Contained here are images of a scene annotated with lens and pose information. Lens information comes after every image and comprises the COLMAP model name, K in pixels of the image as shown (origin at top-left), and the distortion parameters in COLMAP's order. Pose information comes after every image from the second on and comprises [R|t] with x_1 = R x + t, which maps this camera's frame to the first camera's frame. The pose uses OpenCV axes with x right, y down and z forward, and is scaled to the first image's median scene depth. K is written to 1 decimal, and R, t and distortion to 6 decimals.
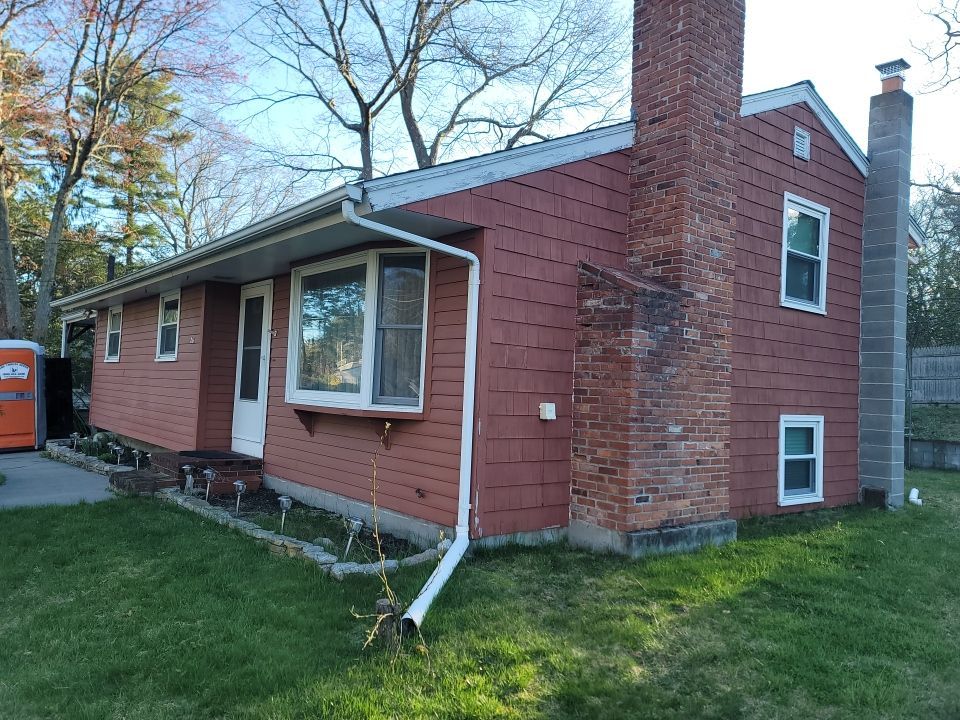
lens RADIAL K [[707.2, 0, 461.9], [0, 707.2, 364.6], [0, 0, 1]] dist [0.071541, -0.060586]
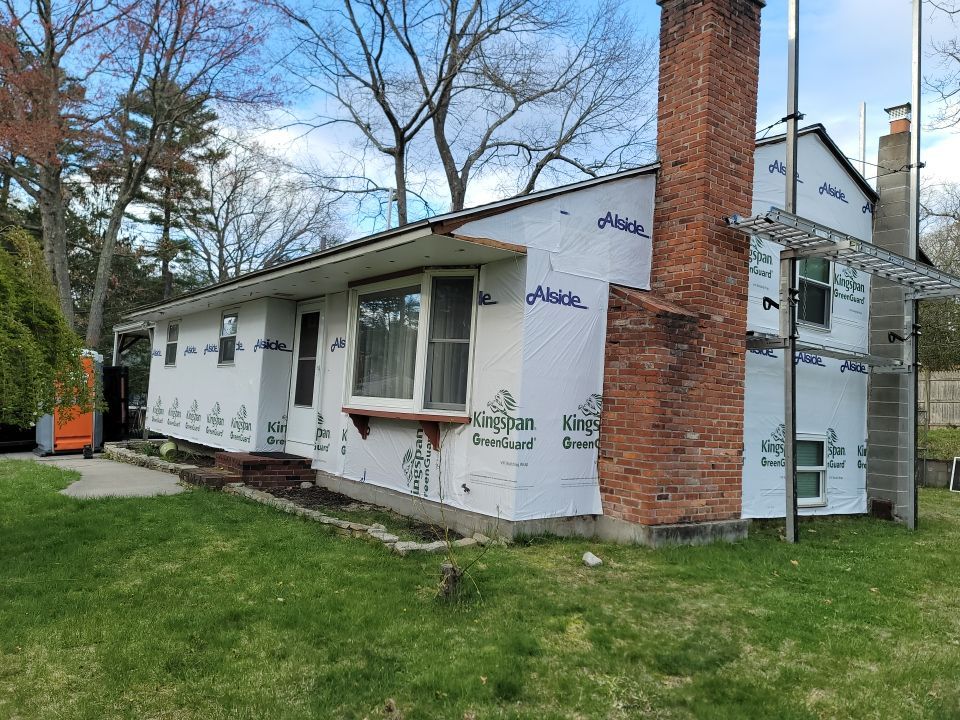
lens RADIAL K [[707.2, 0, 466.2], [0, 707.2, 361.4], [0, 0, 1]] dist [0.071541, -0.060586]
pose [[0.999566, 0.017425, -0.023773, -0.024622], [-0.018071, 0.999466, -0.027224, 0.007126], [0.023286, 0.027641, 0.999347, -0.099940]]
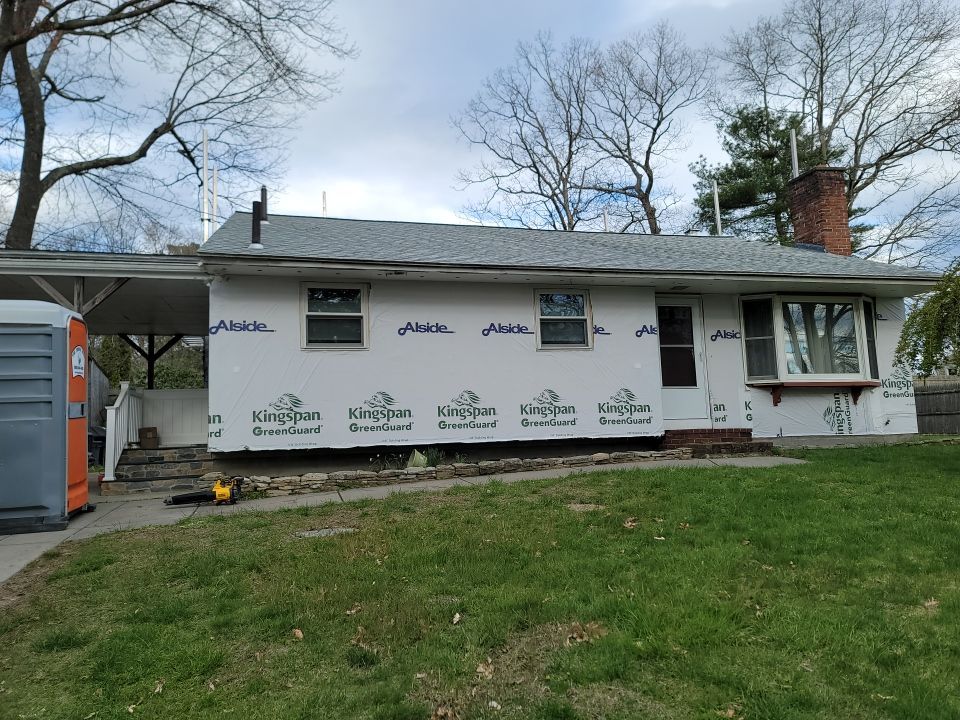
lens RADIAL K [[707.2, 0, 468.6], [0, 707.2, 359.6], [0, 0, 1]] dist [0.071541, -0.060586]
pose [[0.393877, 0.048132, 0.917902, -1.723174], [0.016547, 0.998095, -0.059438, 0.075955], [-0.919014, 0.038600, 0.392330, 0.913490]]
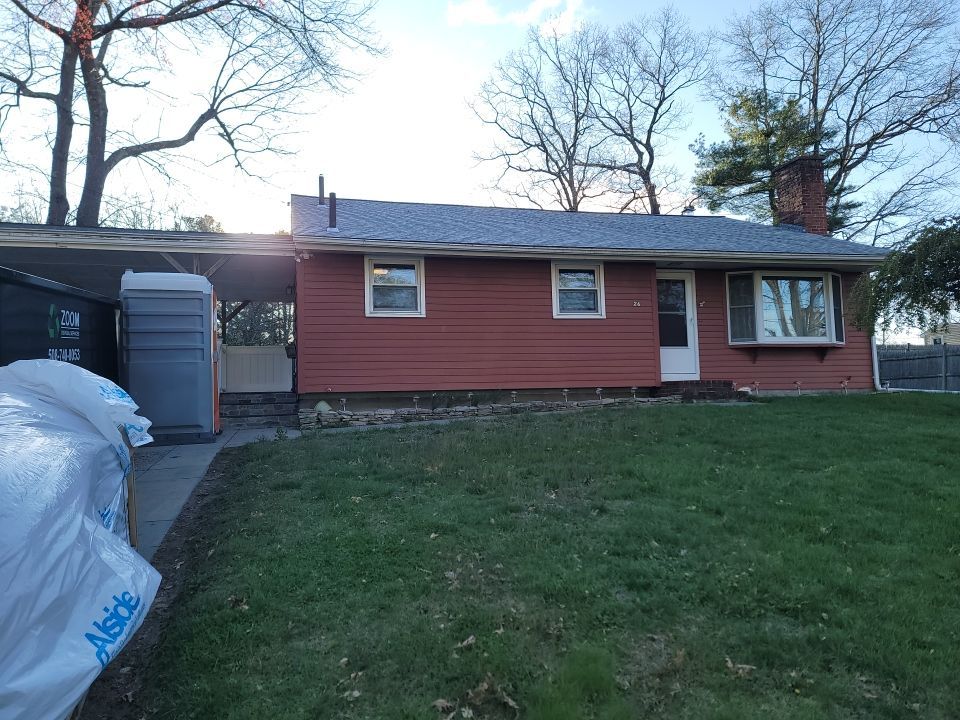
lens RADIAL K [[707.2, 0, 457.6], [0, 707.2, 352.9], [0, 0, 1]] dist [0.071541, -0.060586]
pose [[0.404220, 0.021996, 0.914397, -2.000477], [0.009090, 0.999565, -0.028064, 0.108199], [-0.914617, 0.019656, 0.403844, 0.873764]]
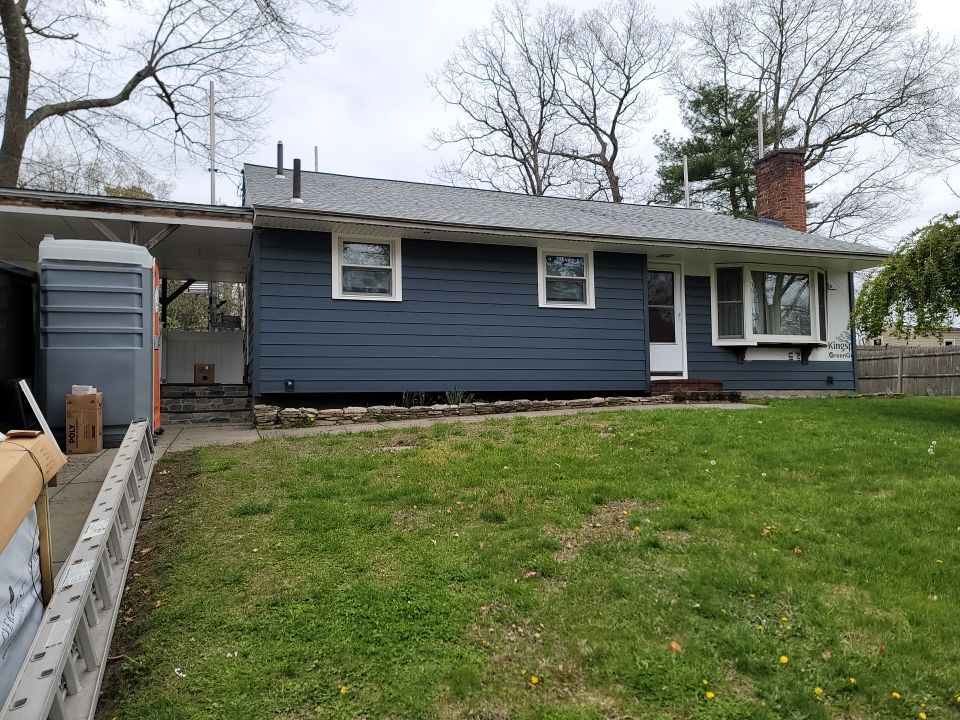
lens RADIAL K [[707.2, 0, 475.3], [0, 707.2, 360.8], [0, 0, 1]] dist [0.071541, -0.060586]
pose [[0.312703, 0.005414, 0.949835, -1.897187], [-0.009973, 0.999947, -0.002416, 0.100146], [-0.949799, -0.008717, 0.312741, 0.977585]]
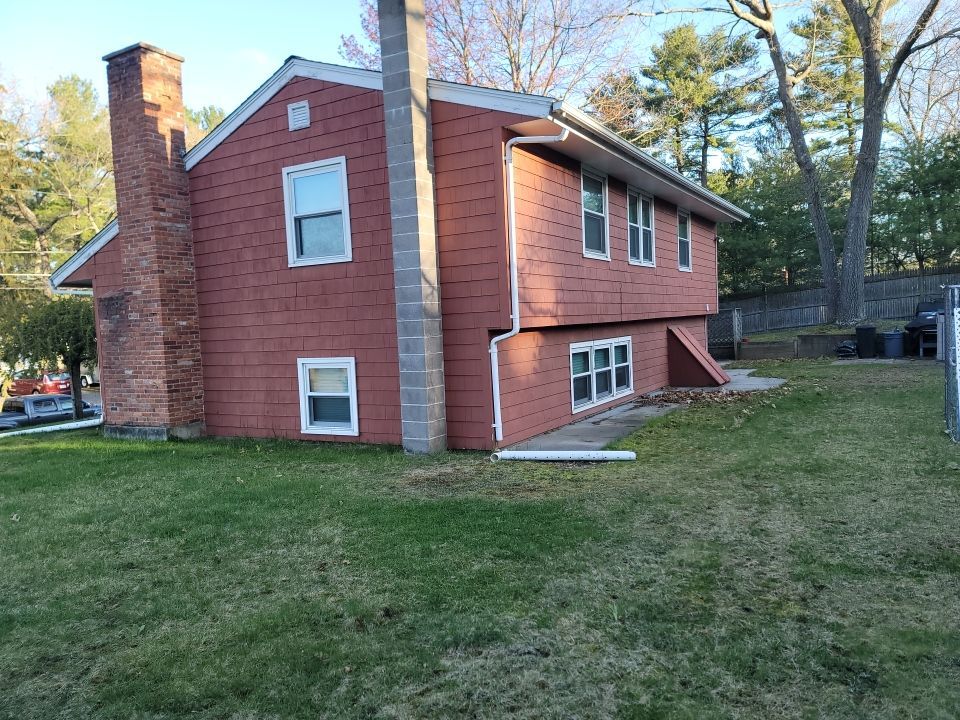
lens RADIAL K [[707.2, 0, 482.6], [0, 707.2, 365.8], [0, 0, 1]] dist [0.071541, -0.060586]
pose [[0.368609, -0.001637, -0.929583, 1.652561], [0.095214, 0.994805, 0.036004, 0.068676], [0.924695, -0.101781, 0.366850, 0.840240]]
